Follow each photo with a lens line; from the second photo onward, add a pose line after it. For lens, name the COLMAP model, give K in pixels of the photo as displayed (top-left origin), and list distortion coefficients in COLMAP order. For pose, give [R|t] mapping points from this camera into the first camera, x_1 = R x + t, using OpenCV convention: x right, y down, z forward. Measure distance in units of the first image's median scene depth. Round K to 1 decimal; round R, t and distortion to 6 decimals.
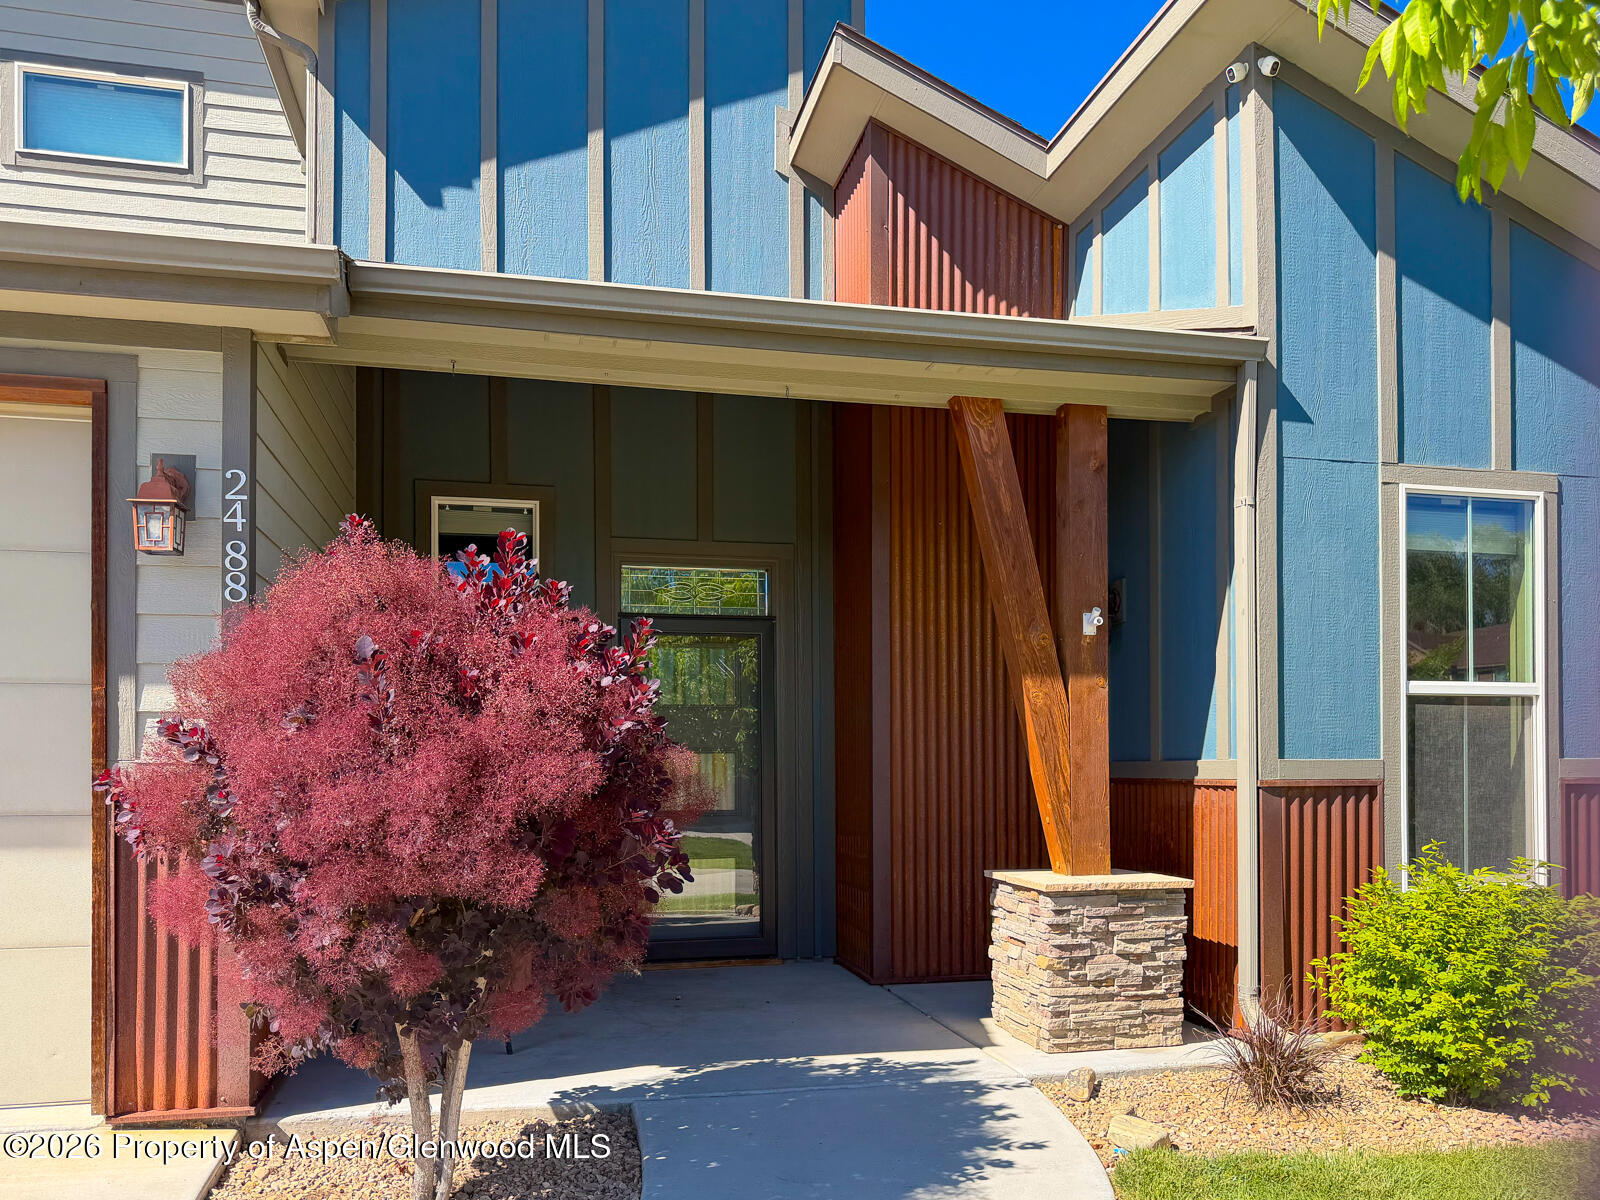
lens RADIAL K [[1270.0, 0, 737.9], [0, 1270.0, 720.3], [0, 0, 1]] dist [0.001134, -0.003581]
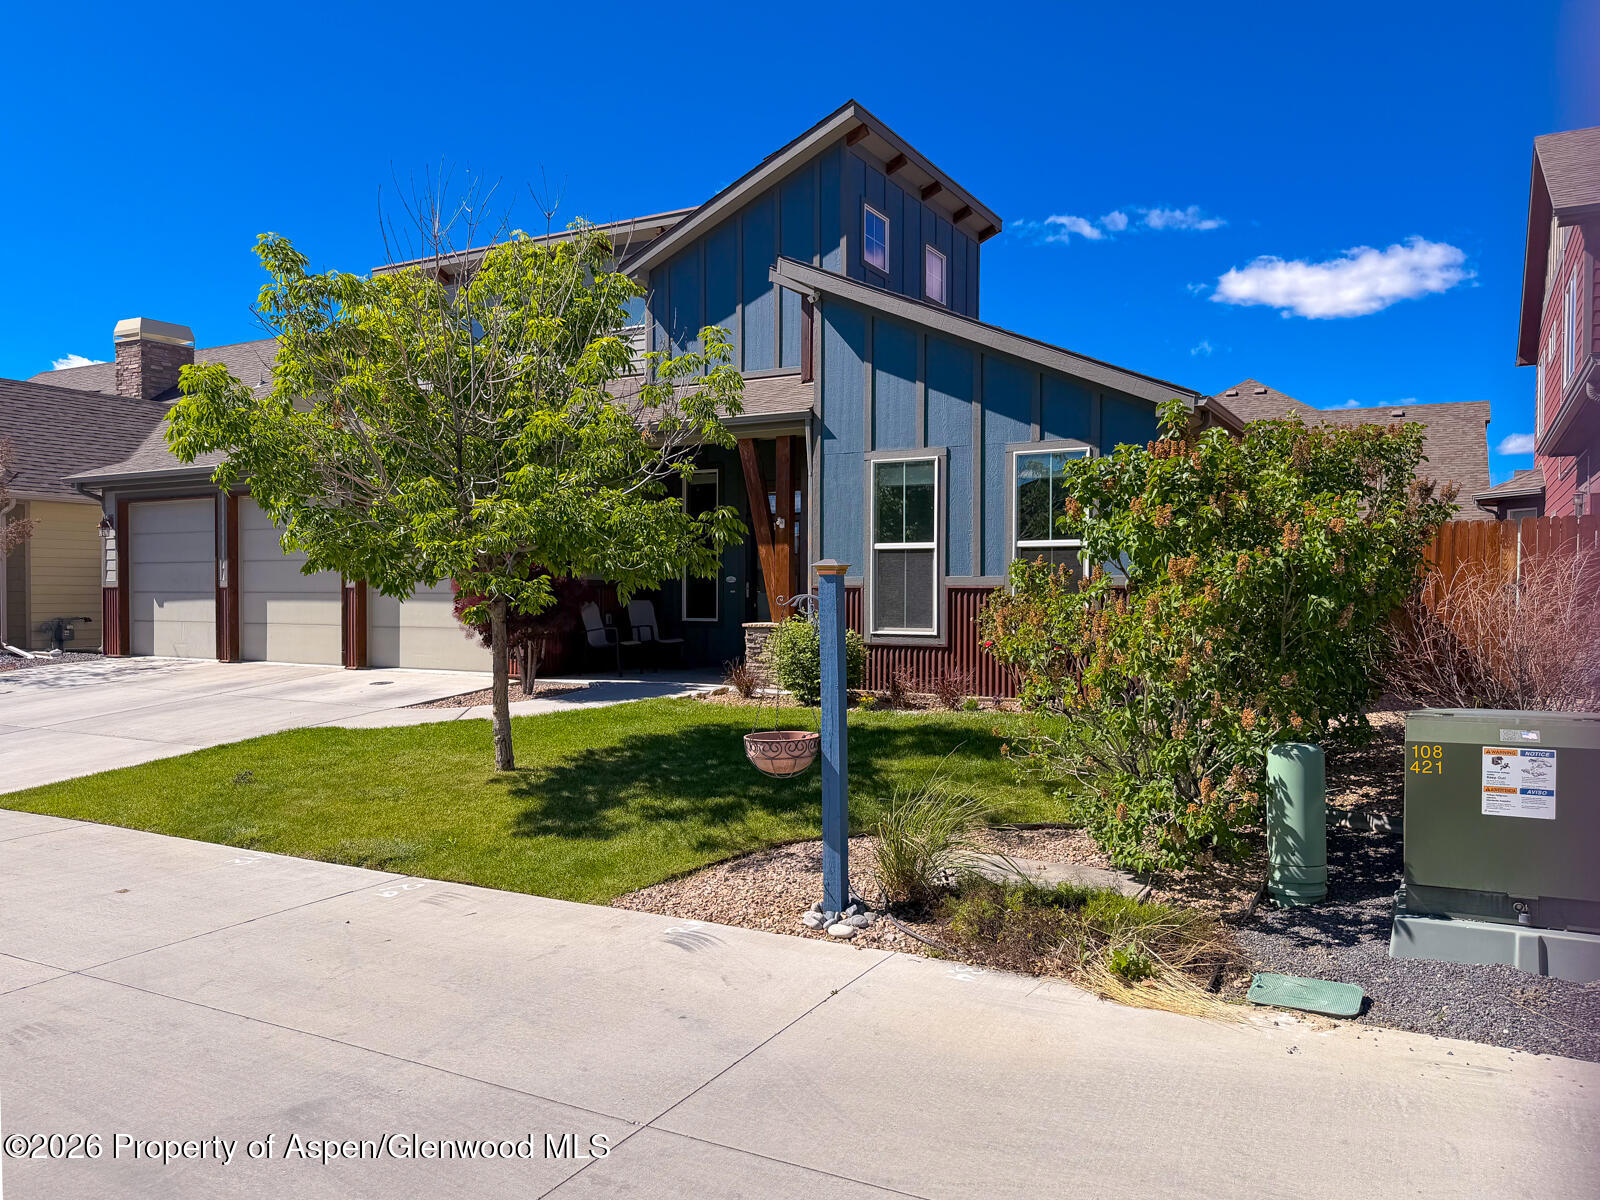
lens RADIAL K [[1180.6, 0, 800.0], [0, 1180.6, 600.0], [0, 0, 1]] dist [0.003404, -0.000681]
pose [[0.751607, 0.010126, -0.659533, 1.876726], [0.019854, 0.999082, 0.037964, -0.012206], [0.659312, -0.041629, 0.750716, -0.744213]]
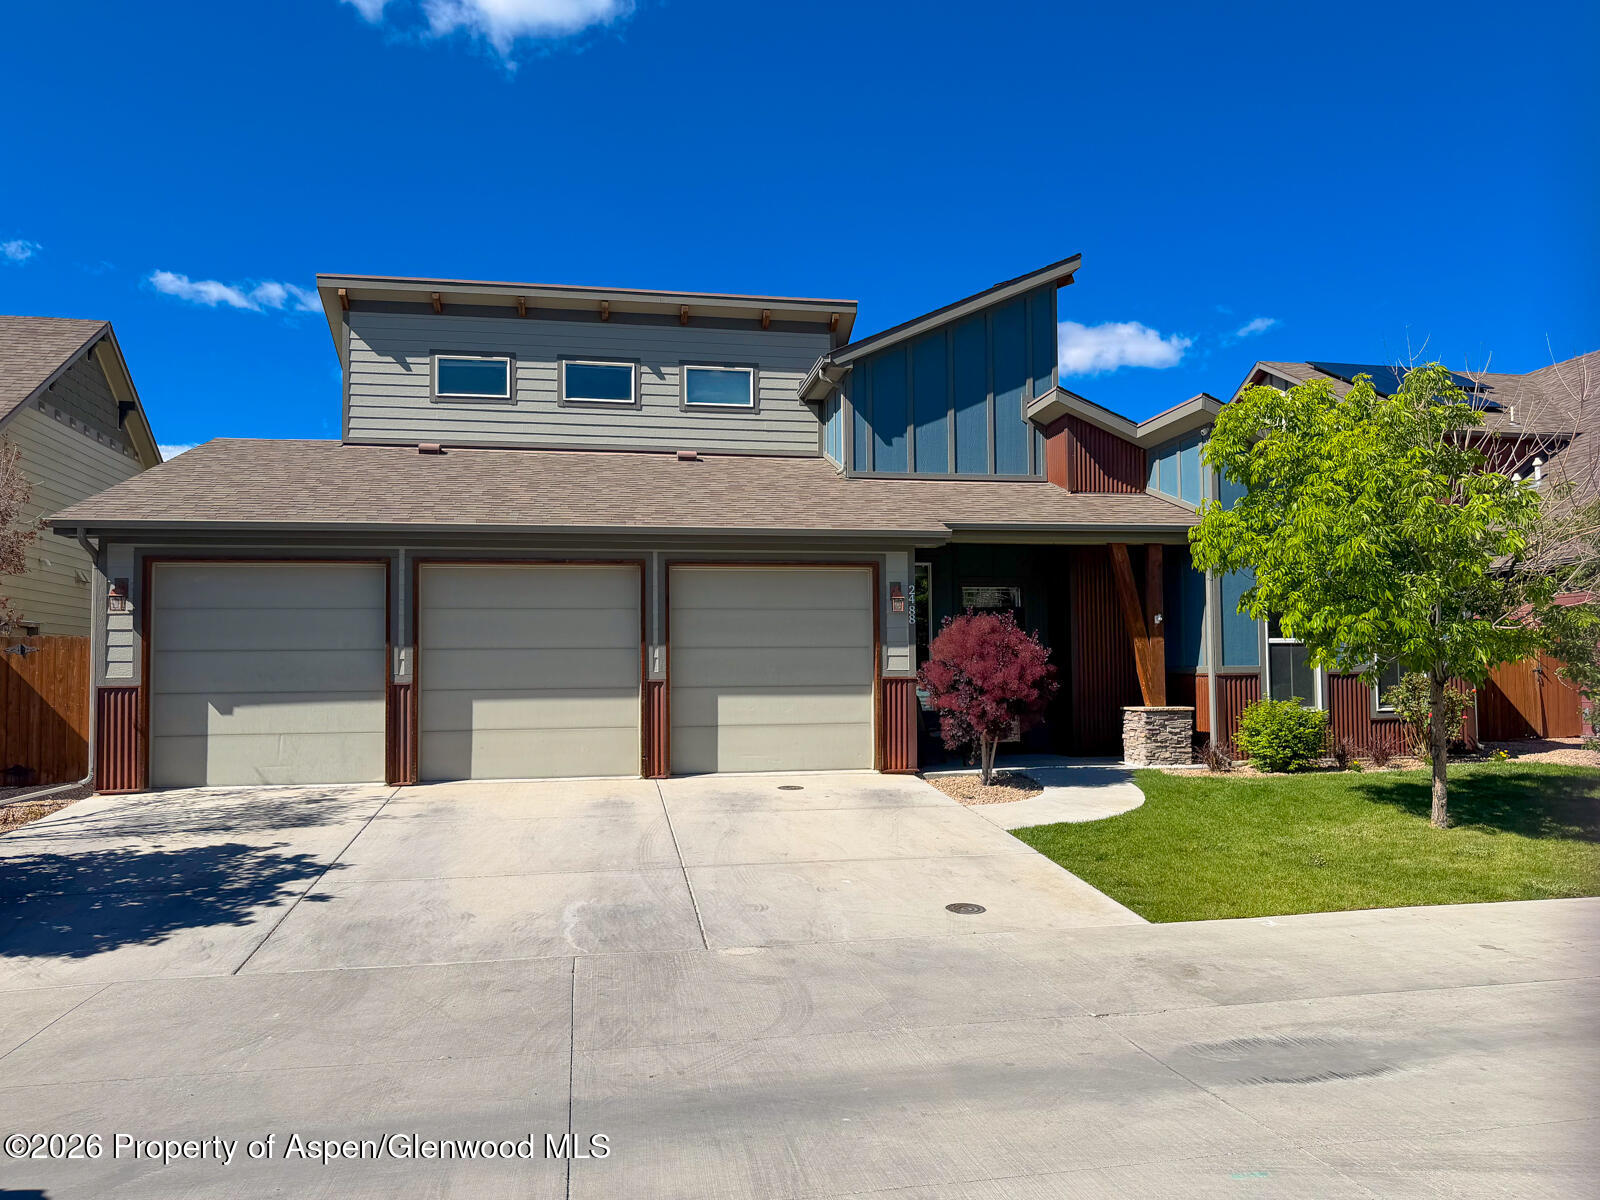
lens RADIAL K [[1180.6, 0, 800.0], [0, 1180.6, 600.0], [0, 0, 1]] dist [0.003404, -0.000681]
pose [[0.999662, -0.007486, -0.024905, -0.471523], [0.006865, 0.999665, -0.024948, -0.059185], [0.025083, 0.024769, 0.999378, -1.718605]]
